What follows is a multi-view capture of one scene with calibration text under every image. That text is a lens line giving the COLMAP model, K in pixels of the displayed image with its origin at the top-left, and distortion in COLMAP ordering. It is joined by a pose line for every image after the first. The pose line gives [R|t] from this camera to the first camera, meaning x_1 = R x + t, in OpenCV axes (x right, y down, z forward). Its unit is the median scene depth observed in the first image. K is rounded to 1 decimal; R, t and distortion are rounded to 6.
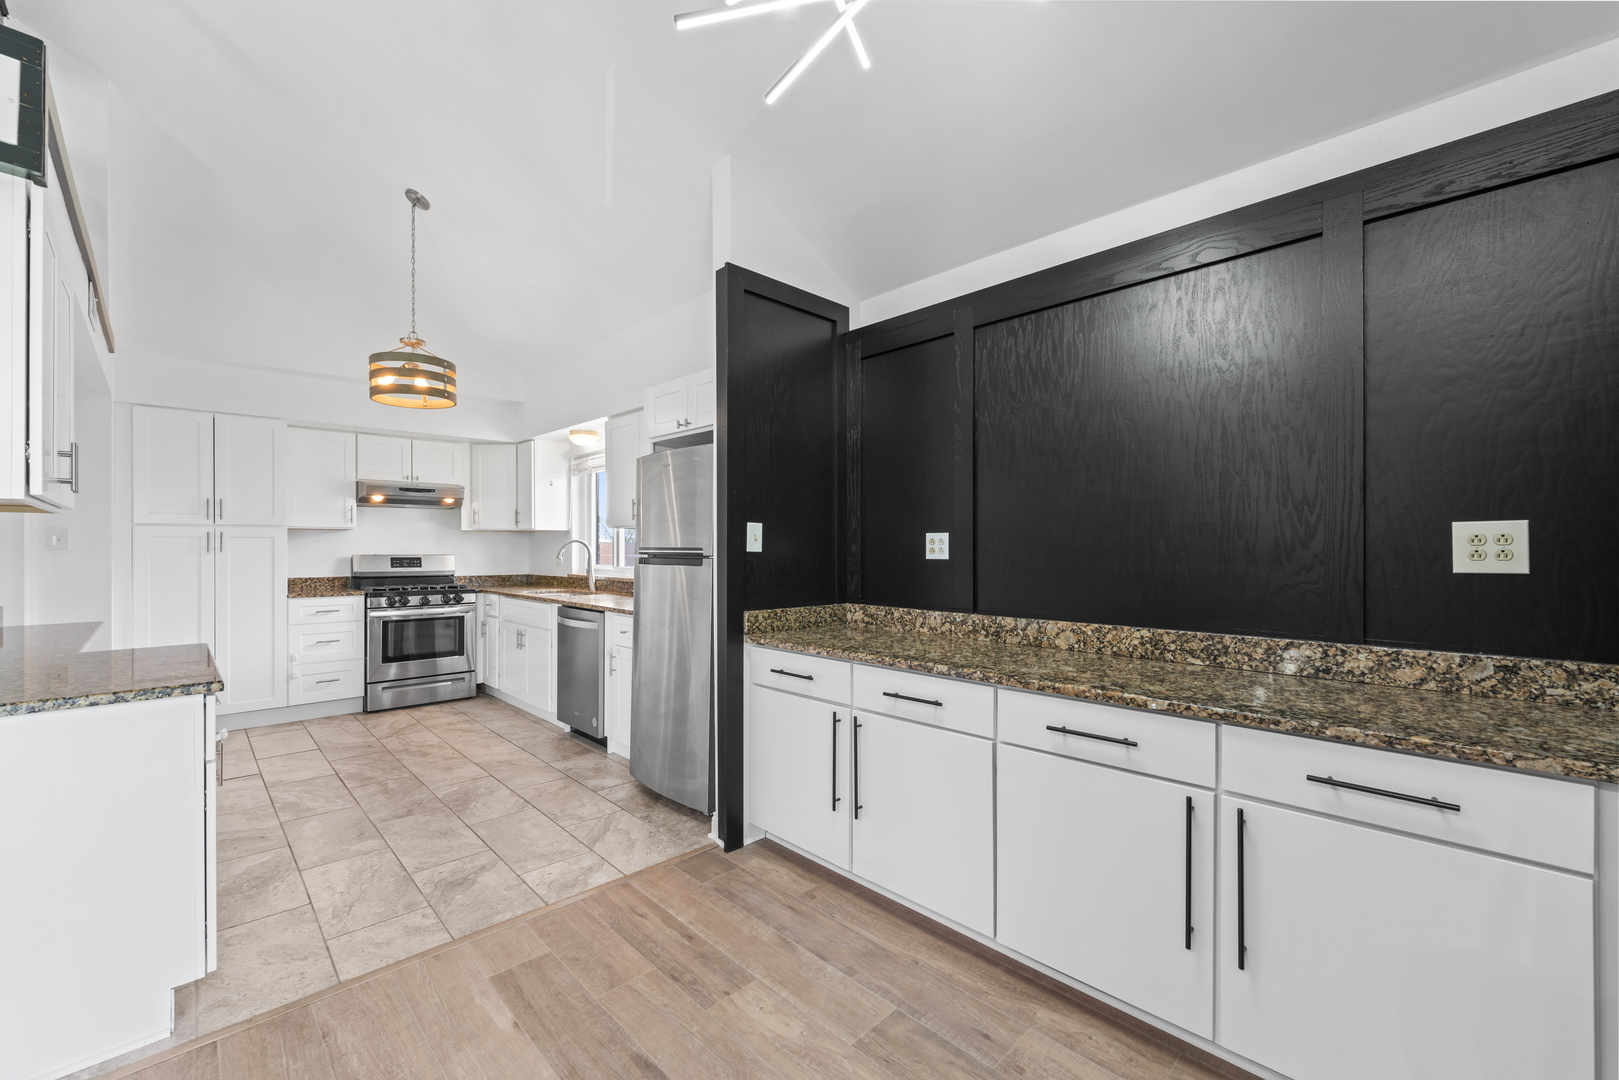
lens RADIAL K [[654.7, 0, 812.7], [0, 654.7, 548.3], [0, 0, 1]] dist [-0.000651, -0.001084]
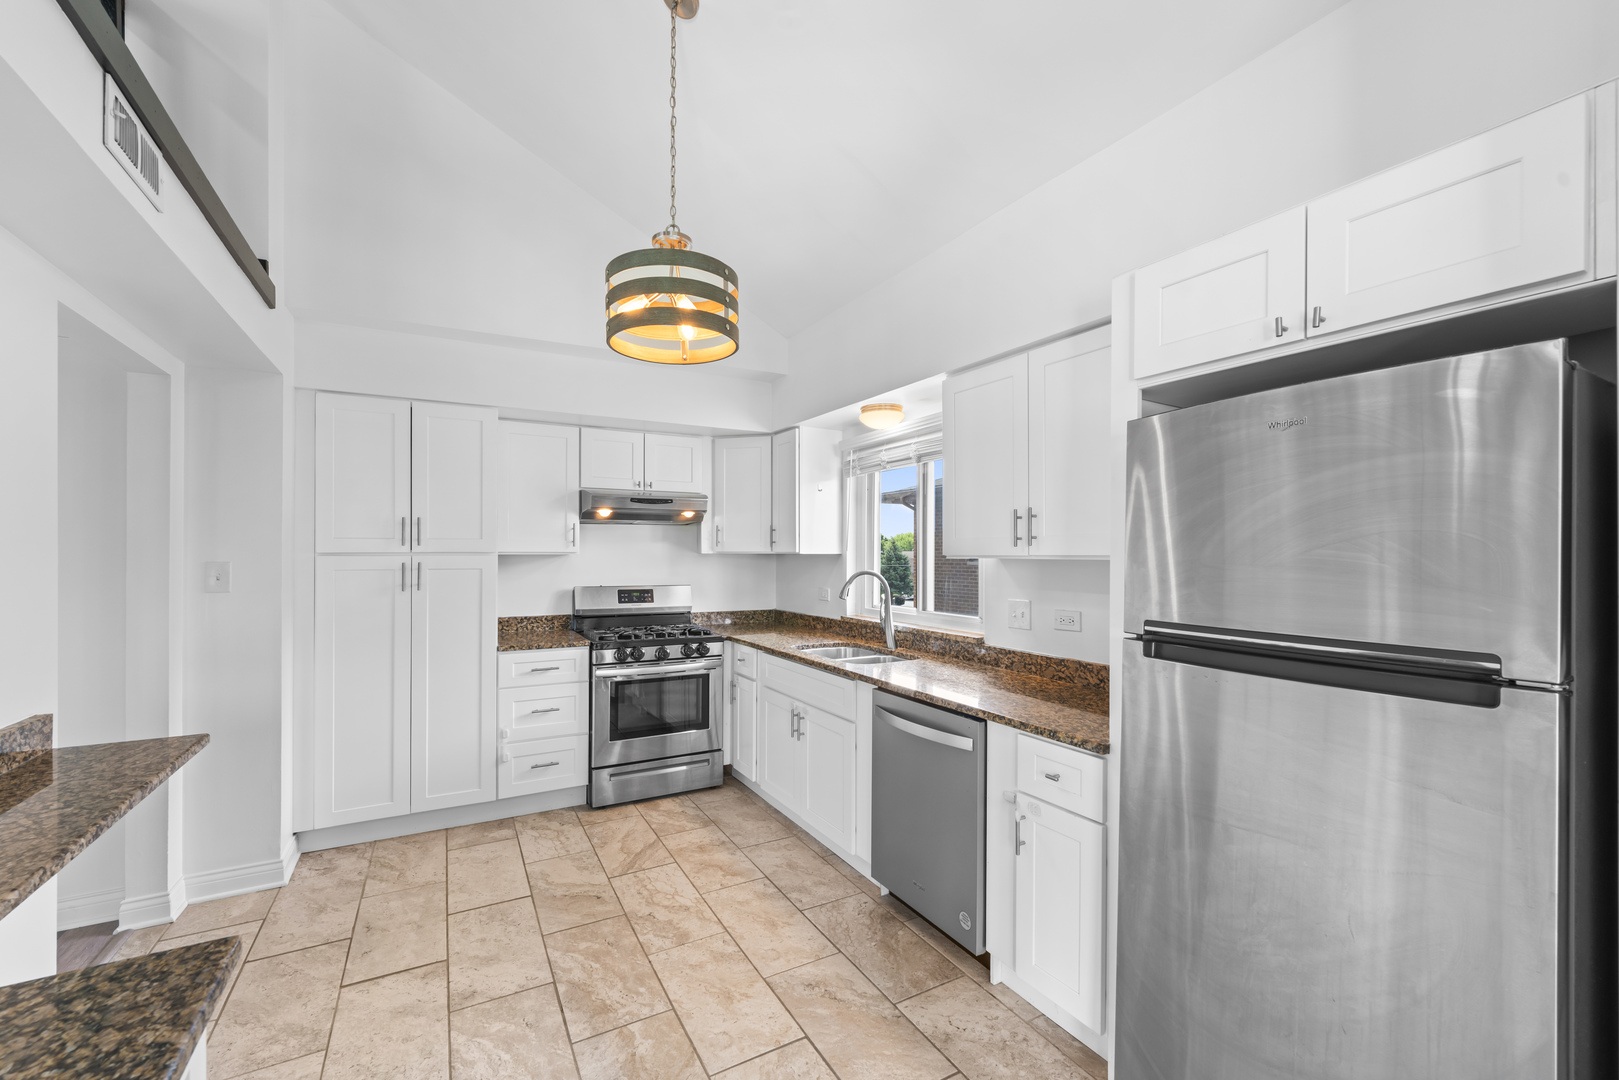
lens RADIAL K [[654.7, 0, 808.2], [0, 654.7, 552.0], [0, 0, 1]] dist [-0.000651, -0.001084]
pose [[0.965554, 0.002106, -0.260196, -0.333957], [-0.002913, 0.999992, -0.002716, -0.040801], [0.260188, 0.003381, 0.965552, 0.461531]]
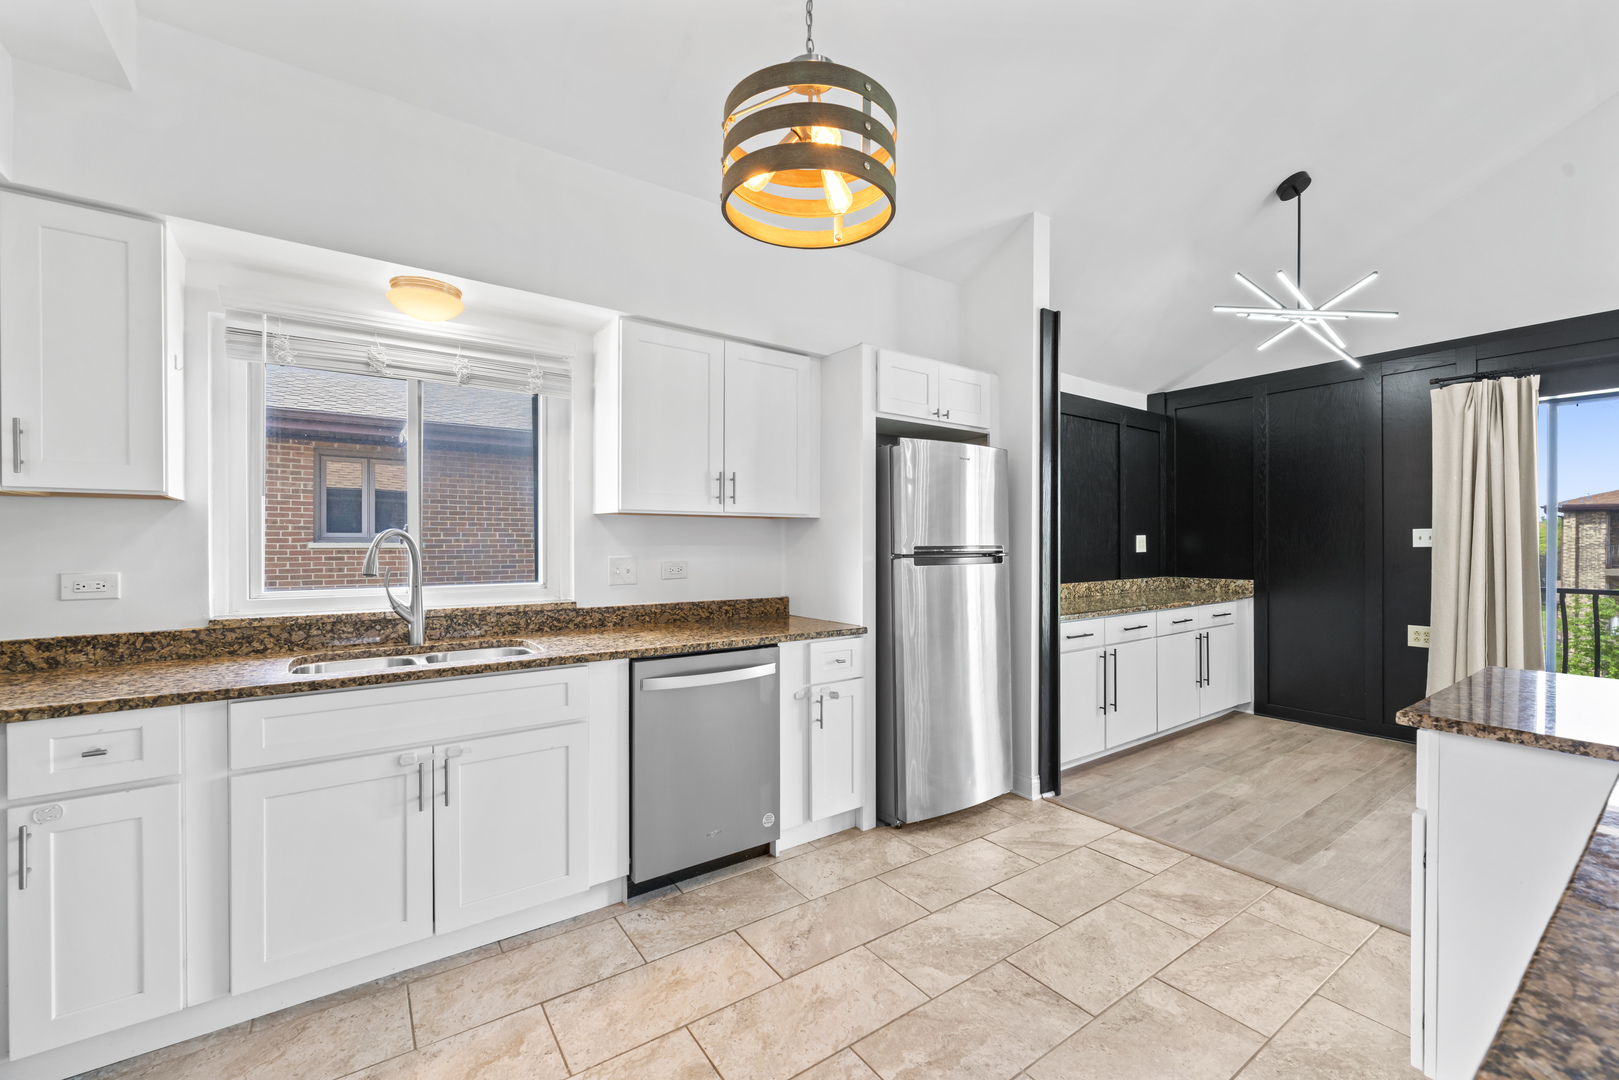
lens RADIAL K [[654.7, 0, 810.2], [0, 654.7, 546.4], [0, 0, 1]] dist [-0.000651, -0.001084]
pose [[0.160794, -0.007086, 0.986963, -1.004390], [0.002426, 0.999974, 0.006784, -0.005852], [-0.986985, 0.001304, 0.160807, 0.900581]]
